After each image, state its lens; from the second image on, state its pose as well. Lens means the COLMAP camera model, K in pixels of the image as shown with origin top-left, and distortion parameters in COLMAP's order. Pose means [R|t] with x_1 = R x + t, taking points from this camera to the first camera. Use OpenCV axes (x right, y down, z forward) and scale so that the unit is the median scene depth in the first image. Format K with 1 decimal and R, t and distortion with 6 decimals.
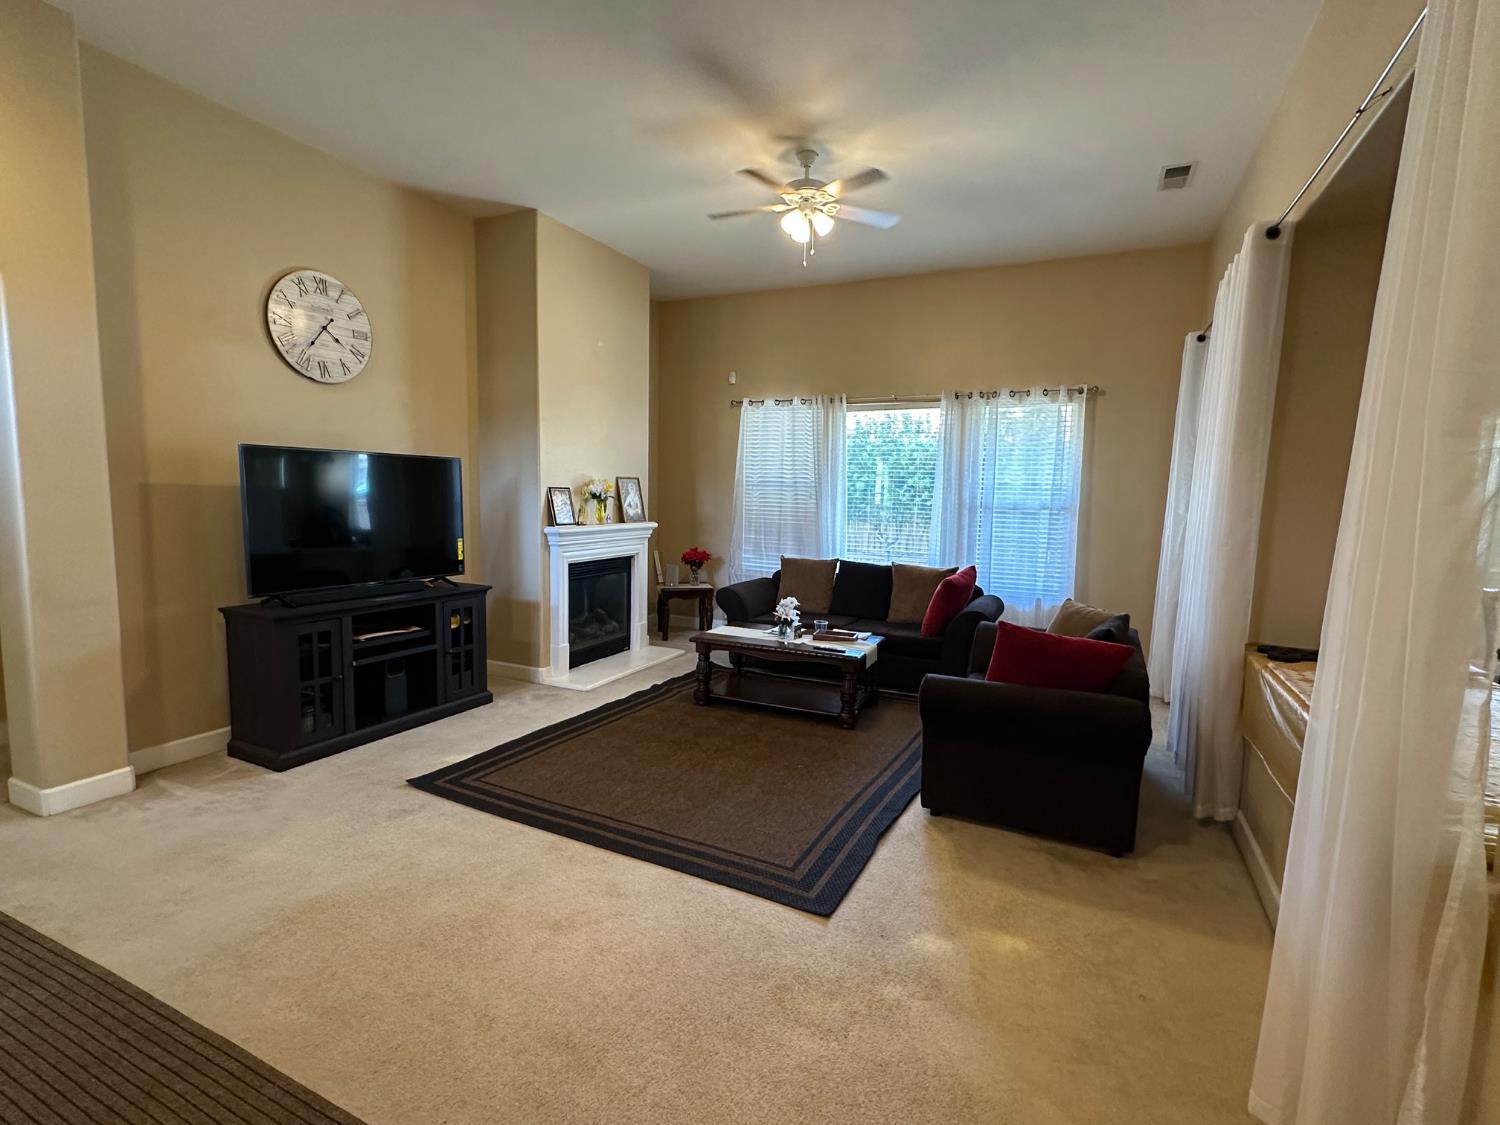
lens RADIAL K [[703.9, 0, 750.0], [0, 703.9, 562.5], [0, 0, 1]] dist [0.001528, -0.005152]
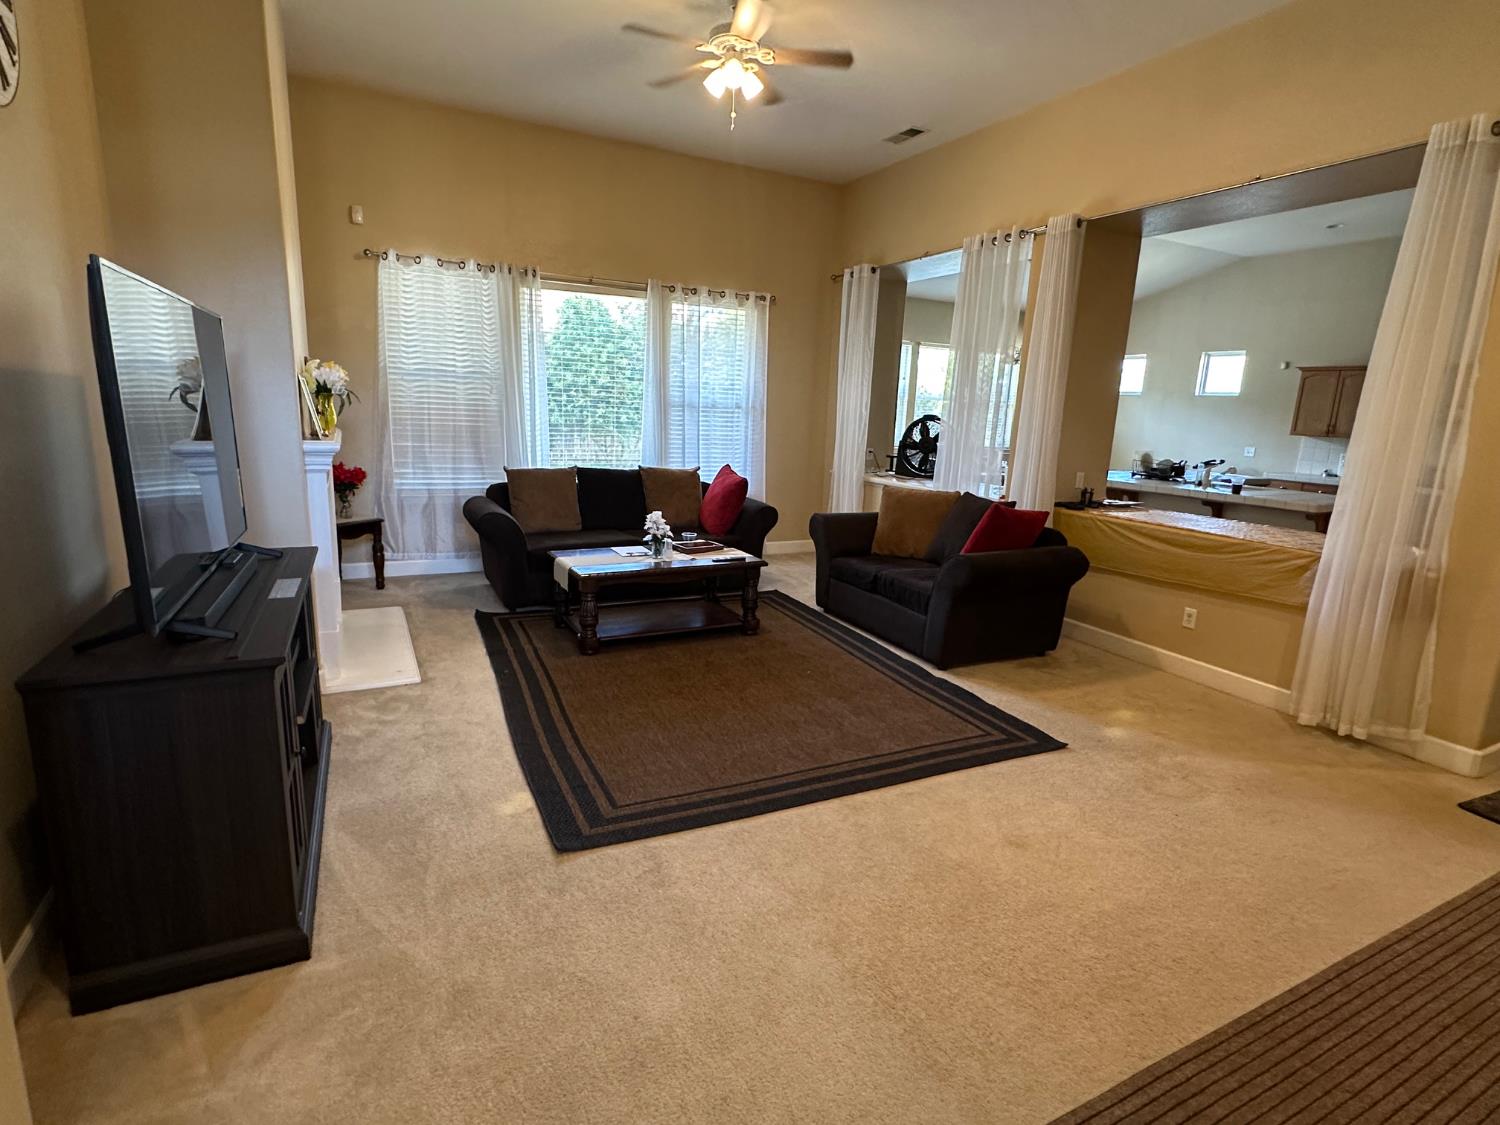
lens RADIAL K [[751.7, 0, 750.0], [0, 751.7, 562.5], [0, 0, 1]] dist [-0.000207, -0.000338]
pose [[0.609350, -0.159352, 0.776723, -0.813736], [0.052842, 0.985580, 0.160745, -0.043578], [-0.791138, -0.056907, 0.608984, 0.431728]]
